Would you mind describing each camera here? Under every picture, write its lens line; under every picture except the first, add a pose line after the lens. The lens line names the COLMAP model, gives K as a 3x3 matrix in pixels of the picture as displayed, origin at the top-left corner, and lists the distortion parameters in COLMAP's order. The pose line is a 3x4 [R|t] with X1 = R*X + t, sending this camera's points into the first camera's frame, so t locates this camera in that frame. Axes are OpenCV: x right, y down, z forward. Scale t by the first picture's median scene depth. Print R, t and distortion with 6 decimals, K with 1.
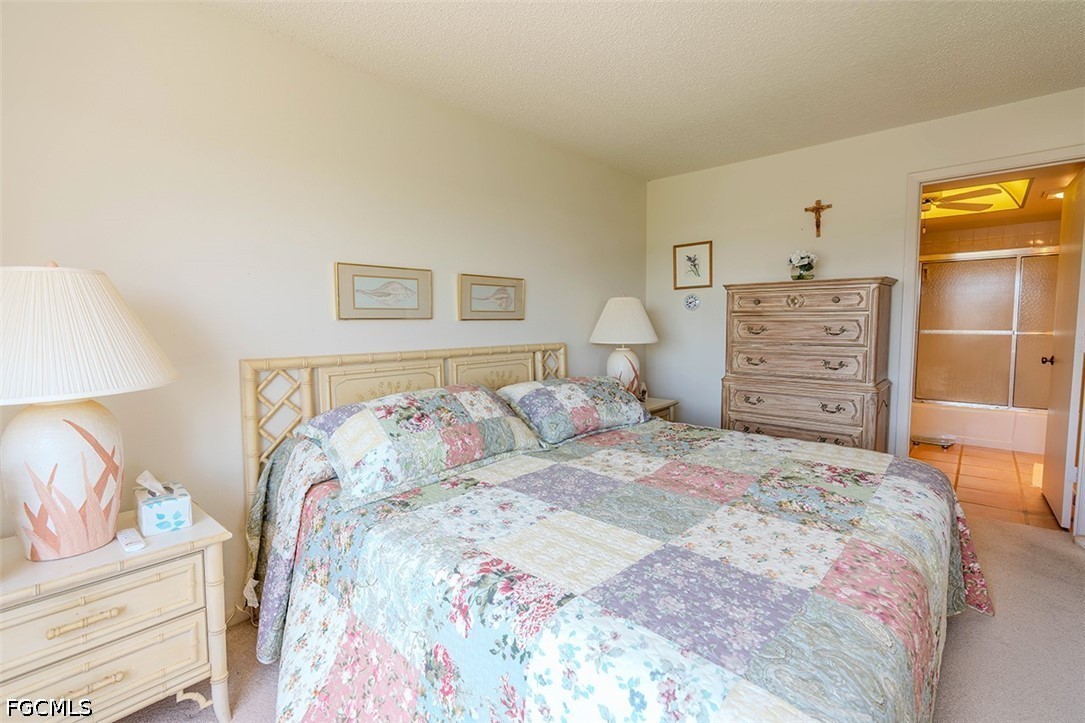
lens RADIAL K [[495.3, 0, 542.5], [0, 495.3, 361.5], [0, 0, 1]] dist [-0.016548, 0.000137]
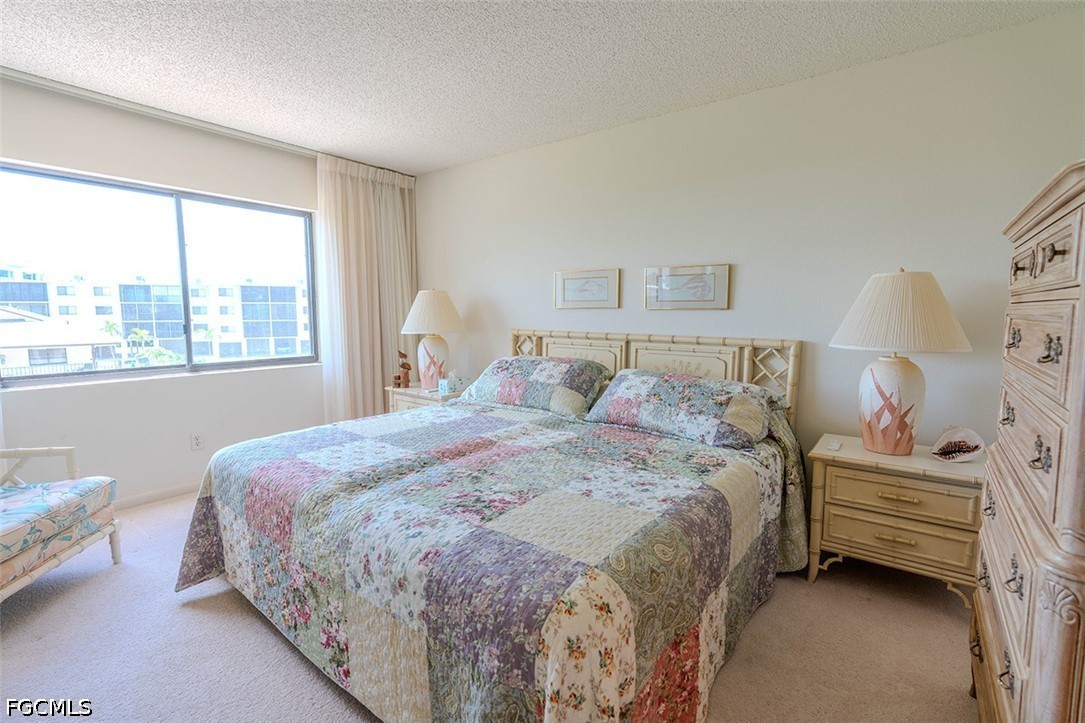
lens RADIAL K [[495.3, 0, 542.5], [0, 495.3, 361.5], [0, 0, 1]] dist [-0.016548, 0.000137]
pose [[0.070704, 0.112505, -0.991132, 1.372386], [-0.084417, 0.990729, 0.106437, -0.095397], [0.993919, 0.076143, 0.079546, 0.992921]]
